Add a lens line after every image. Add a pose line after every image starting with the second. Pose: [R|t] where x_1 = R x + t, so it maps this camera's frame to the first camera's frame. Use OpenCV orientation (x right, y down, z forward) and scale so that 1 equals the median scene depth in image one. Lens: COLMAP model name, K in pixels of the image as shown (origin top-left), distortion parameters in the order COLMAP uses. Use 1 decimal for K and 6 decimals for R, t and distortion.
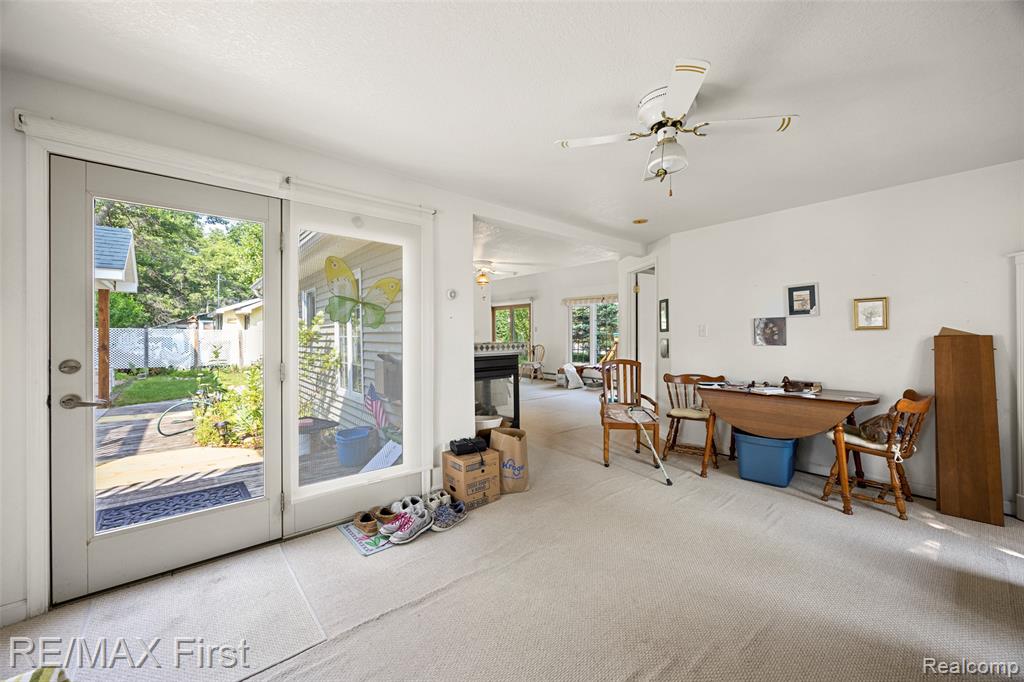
lens RADIAL K [[386.6, 0, 508.3], [0, 386.6, 336.4], [0, 0, 1]] dist [0.001807, 0.000580]
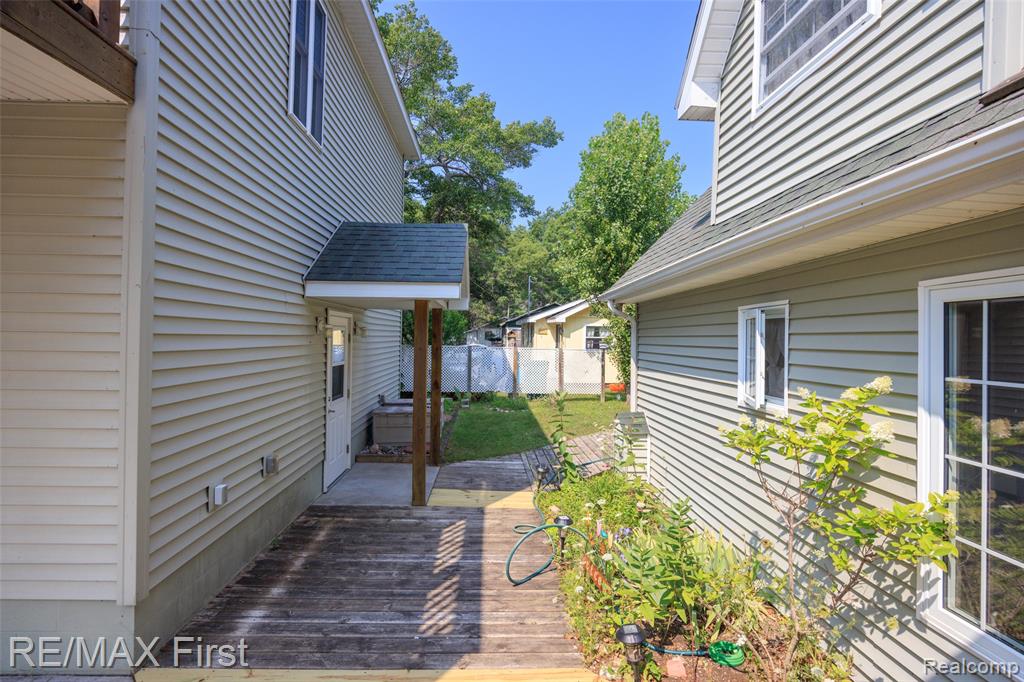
lens RADIAL K [[501.3, 0, 505.9], [0, 501.3, 338.3], [0, 0, 1]] dist [-0.013135, 0.001079]
pose [[0.788249, 0.011664, -0.615245, -0.124396], [-0.014850, 0.999890, -0.000069, -0.024305], [0.615177, 0.009191, 0.788336, 0.116065]]
